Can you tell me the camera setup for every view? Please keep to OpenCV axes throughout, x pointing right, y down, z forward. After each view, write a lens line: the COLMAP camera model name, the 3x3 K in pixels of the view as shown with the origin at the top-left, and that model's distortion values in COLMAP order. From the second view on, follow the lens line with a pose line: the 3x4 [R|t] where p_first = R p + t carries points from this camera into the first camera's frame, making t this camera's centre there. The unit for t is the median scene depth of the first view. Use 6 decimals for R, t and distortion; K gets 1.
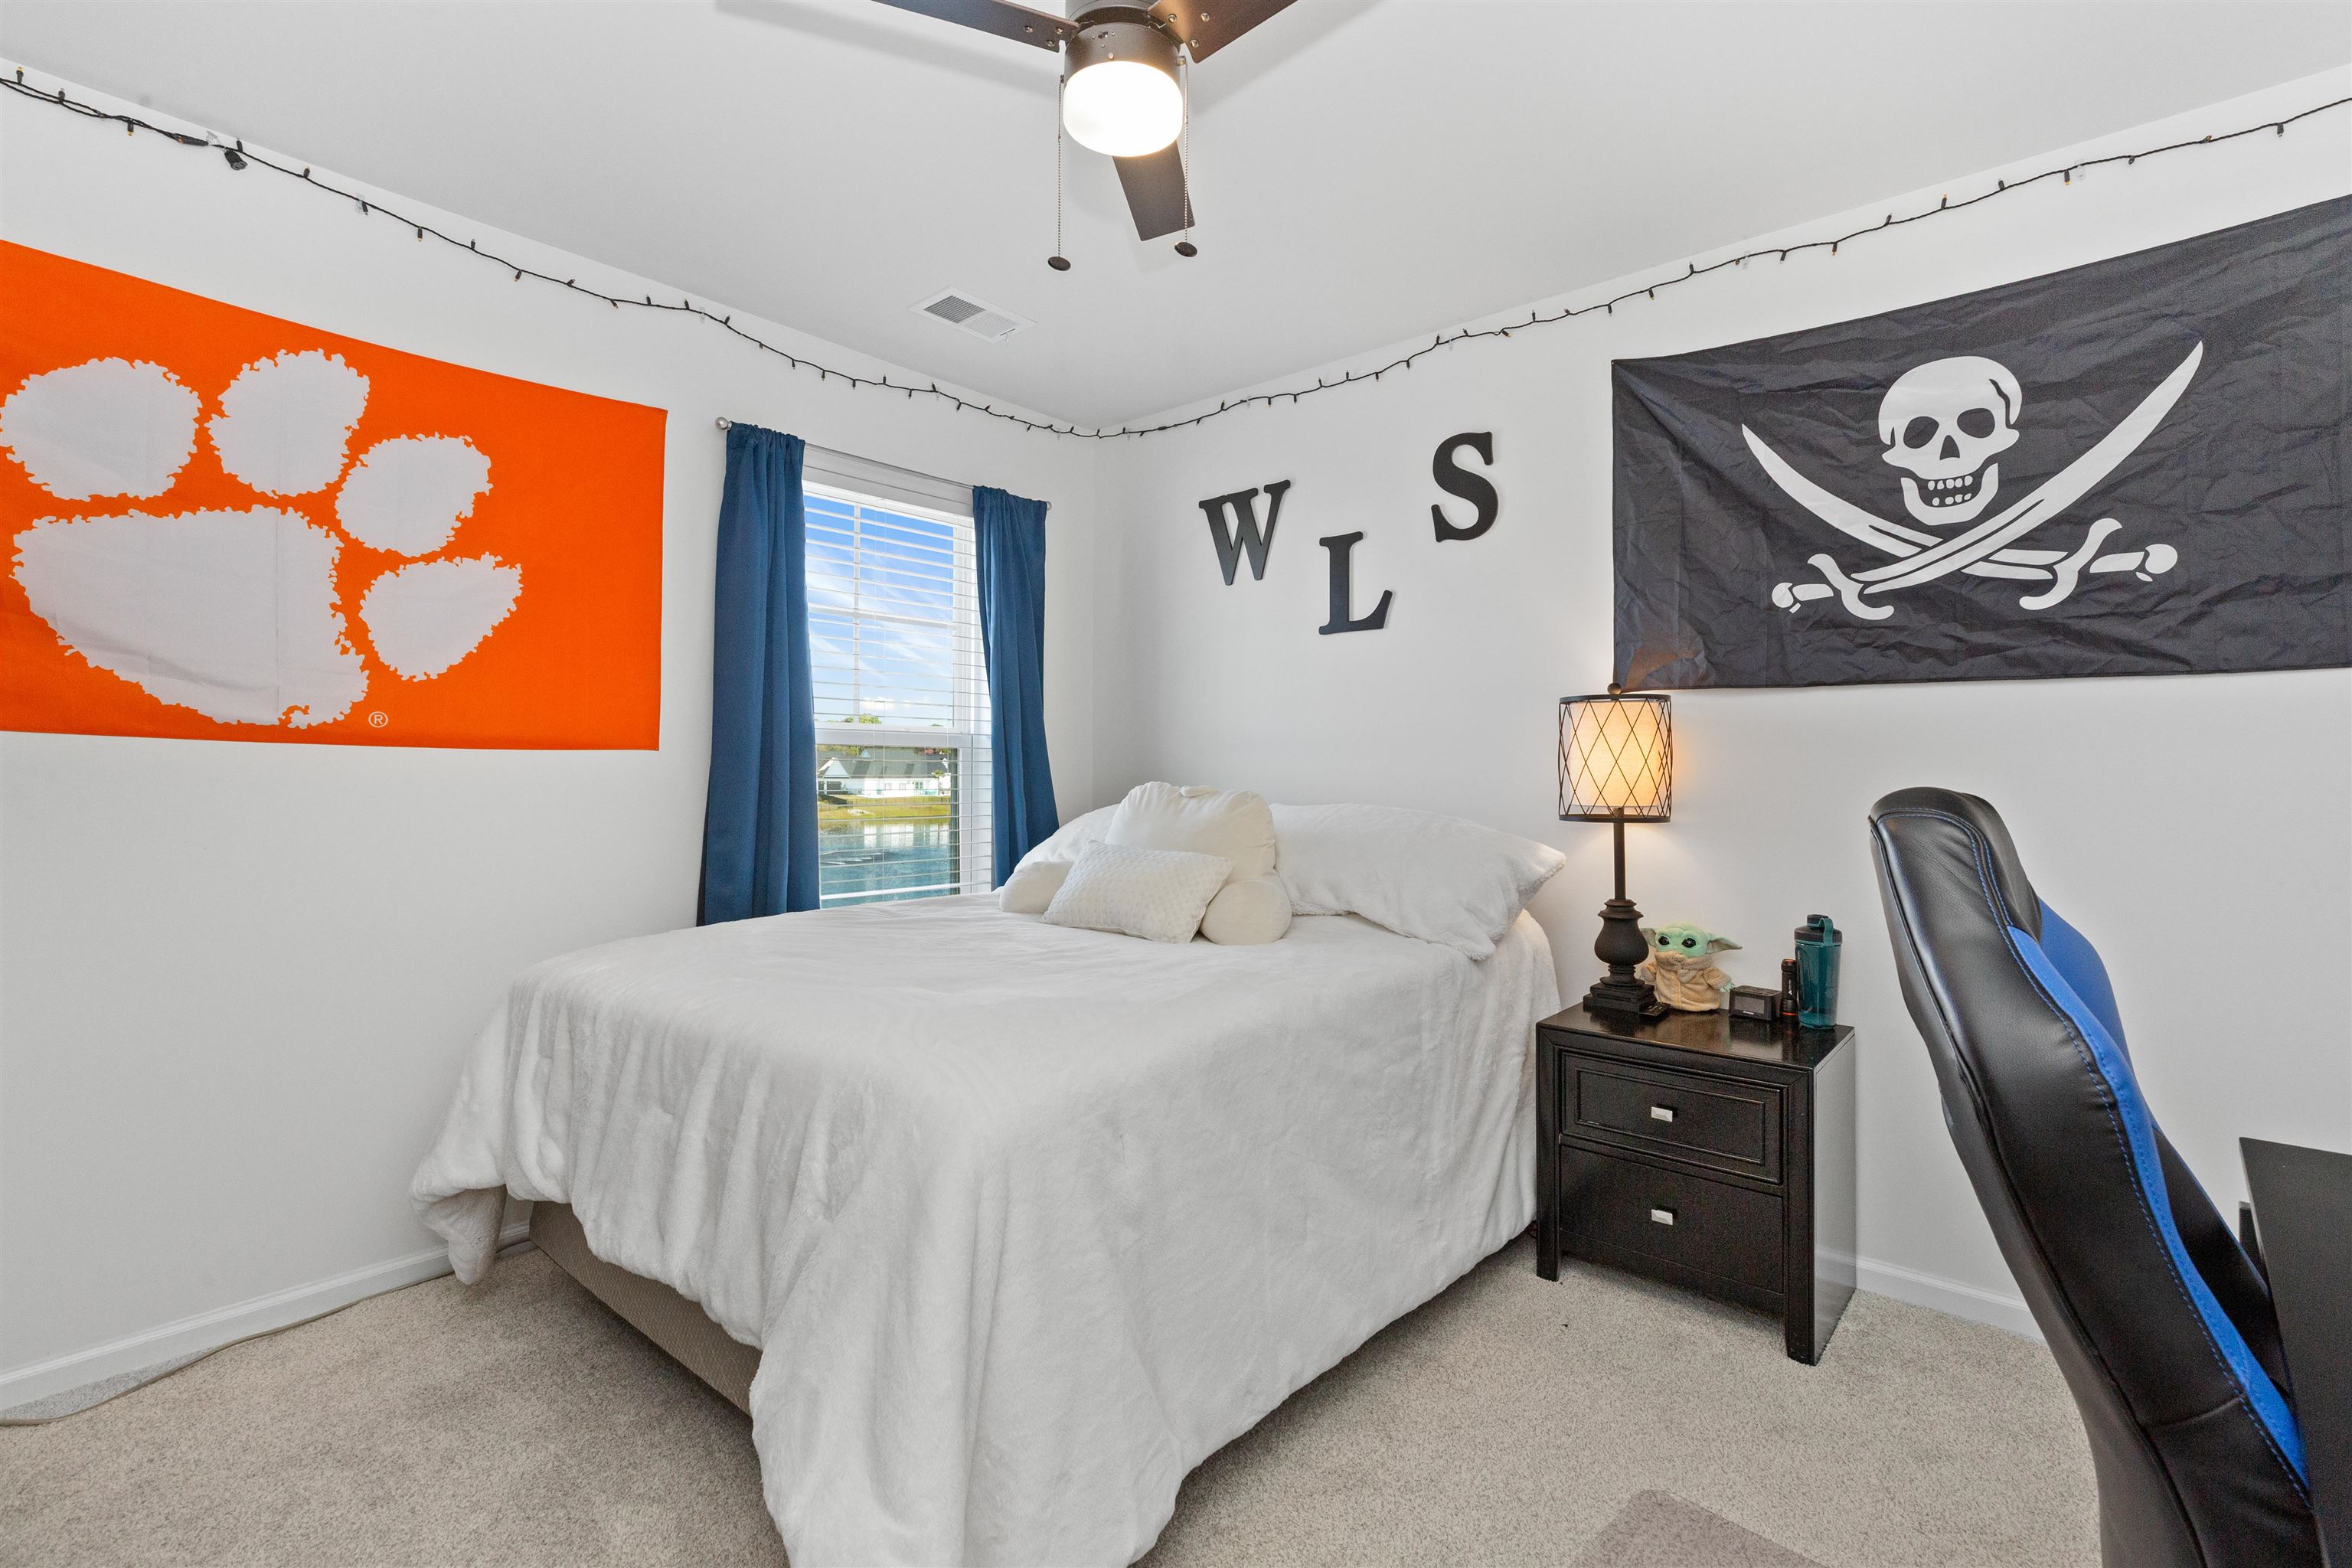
lens RADIAL K [[1059.9, 0, 1172.7], [0, 1059.9, 769.8], [0, 0, 1]] dist [0.003835, 0.000473]
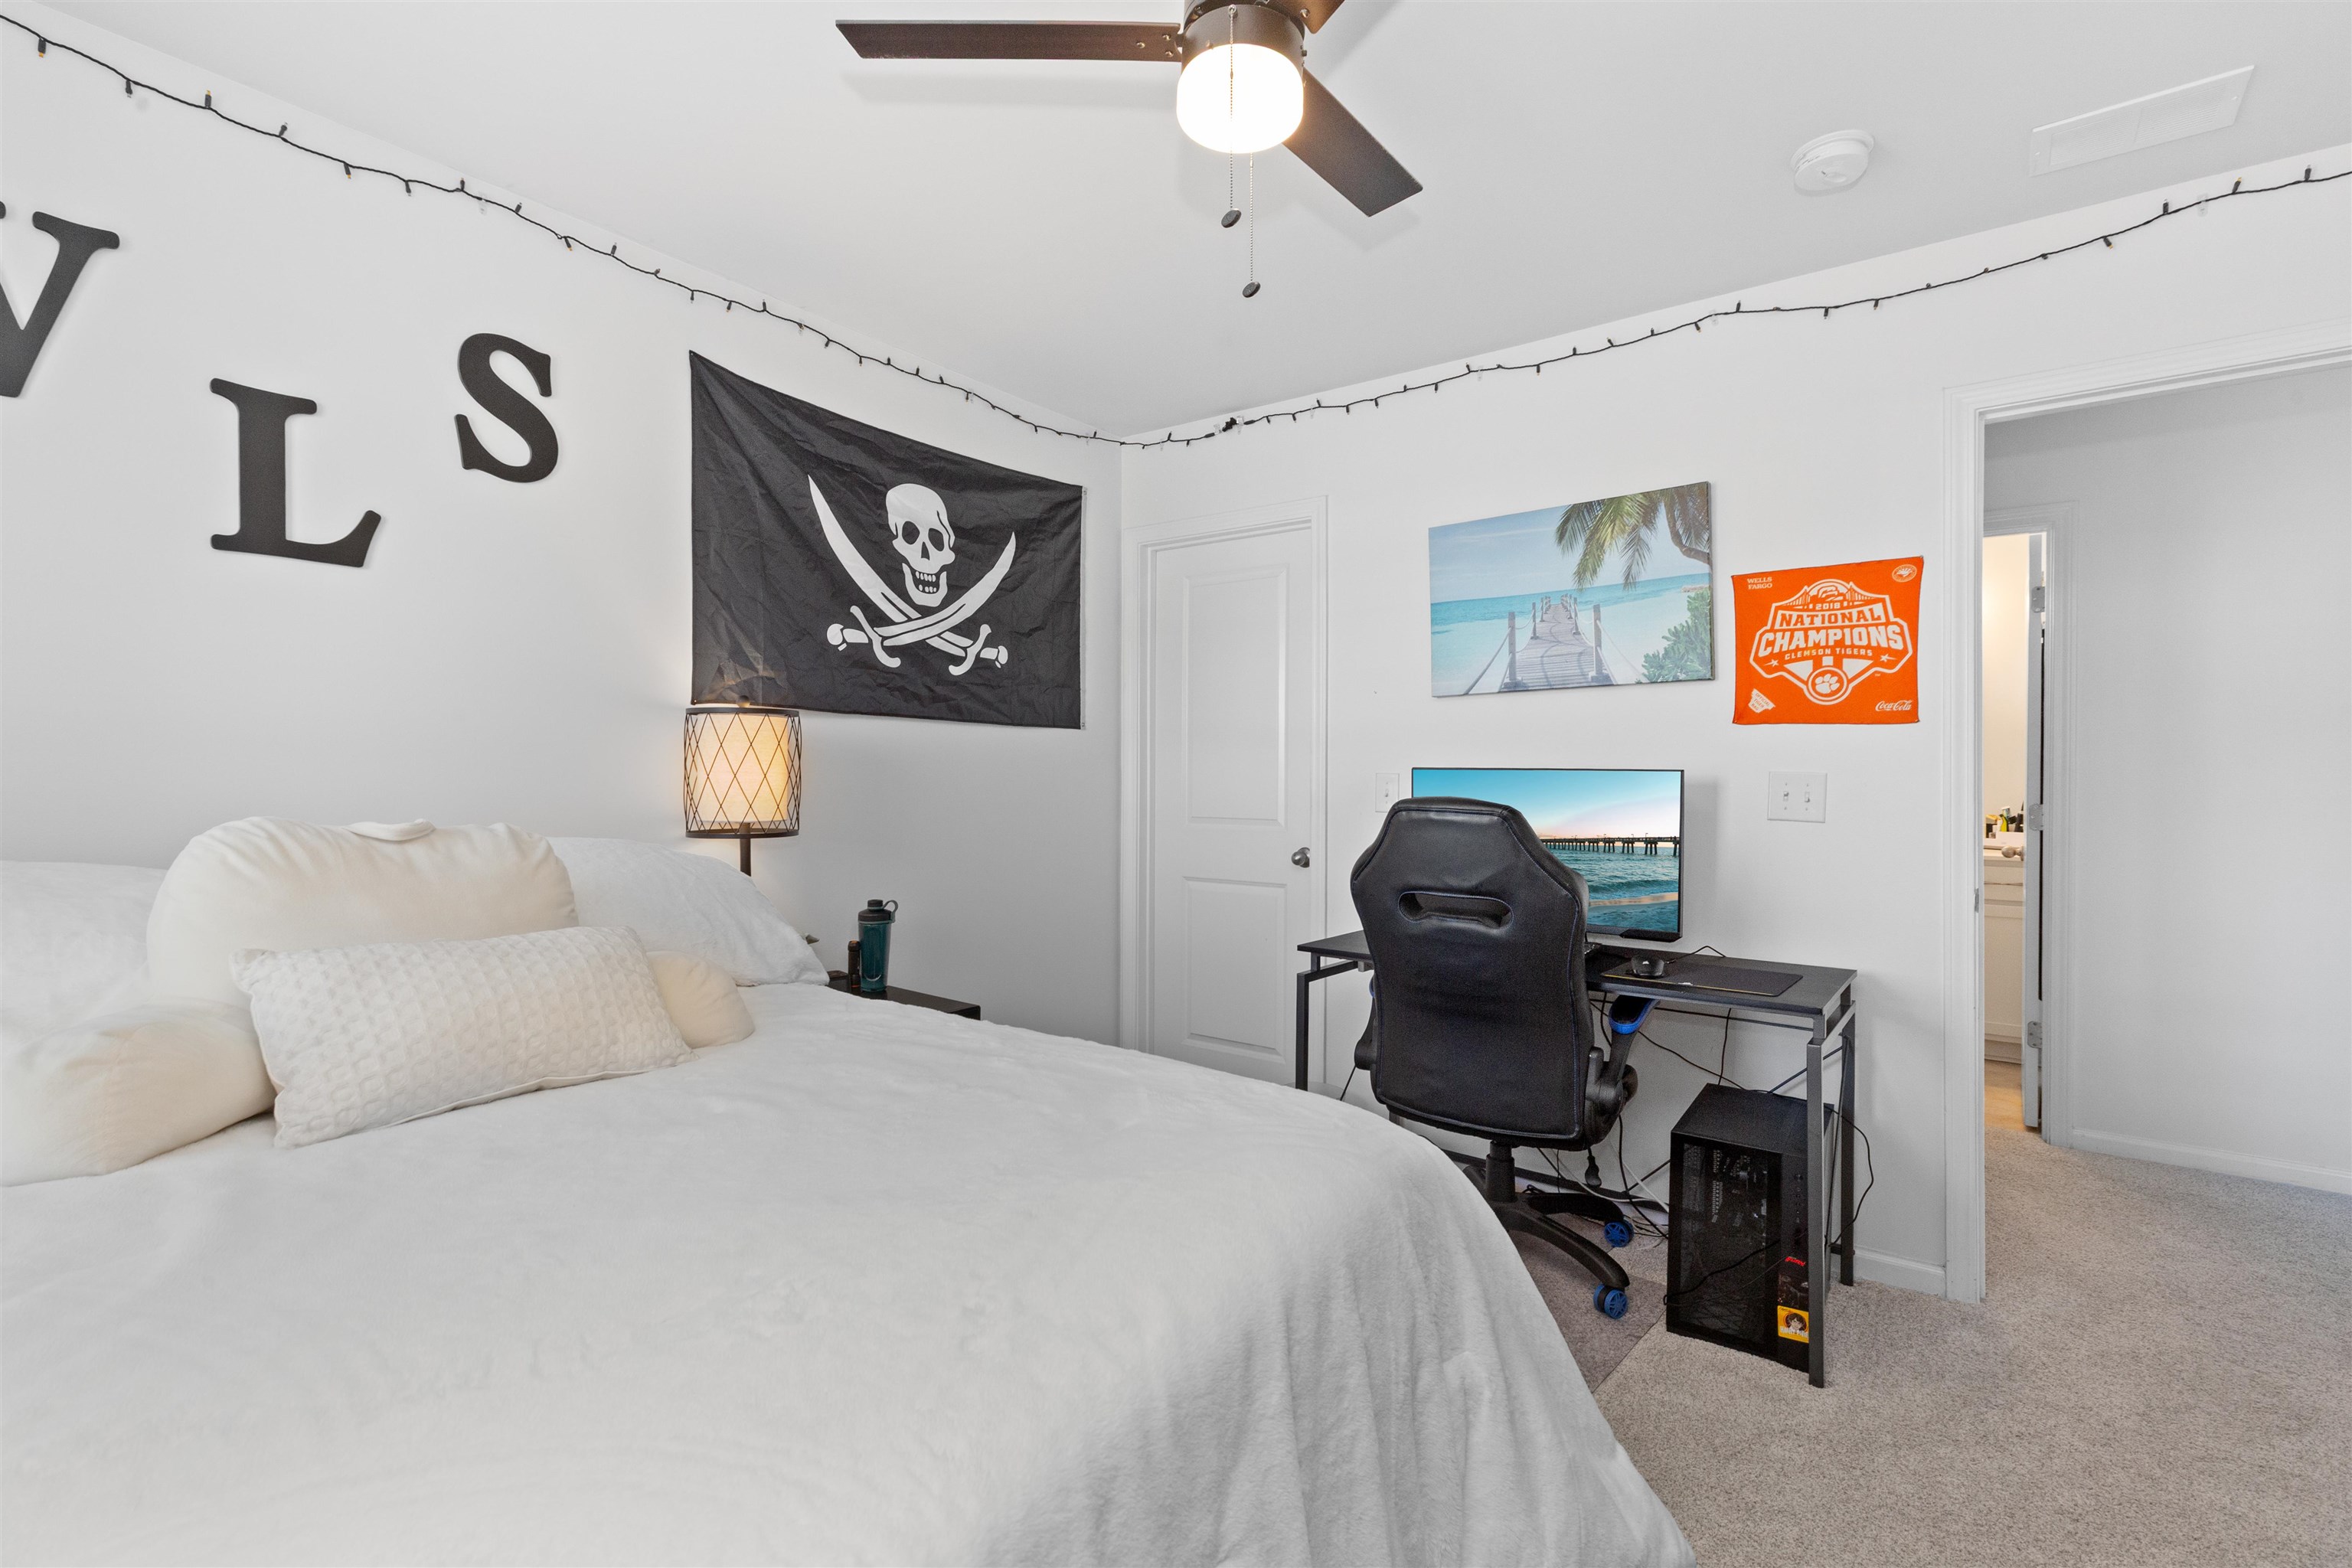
lens RADIAL K [[1059.9, 0, 1172.7], [0, 1059.9, 769.8], [0, 0, 1]] dist [0.003835, 0.000473]
pose [[-0.070307, -0.000956, 0.997525, -0.649108], [-0.006511, 0.999979, 0.000500, -0.018136], [-0.997504, -0.006460, -0.070312, 0.737593]]
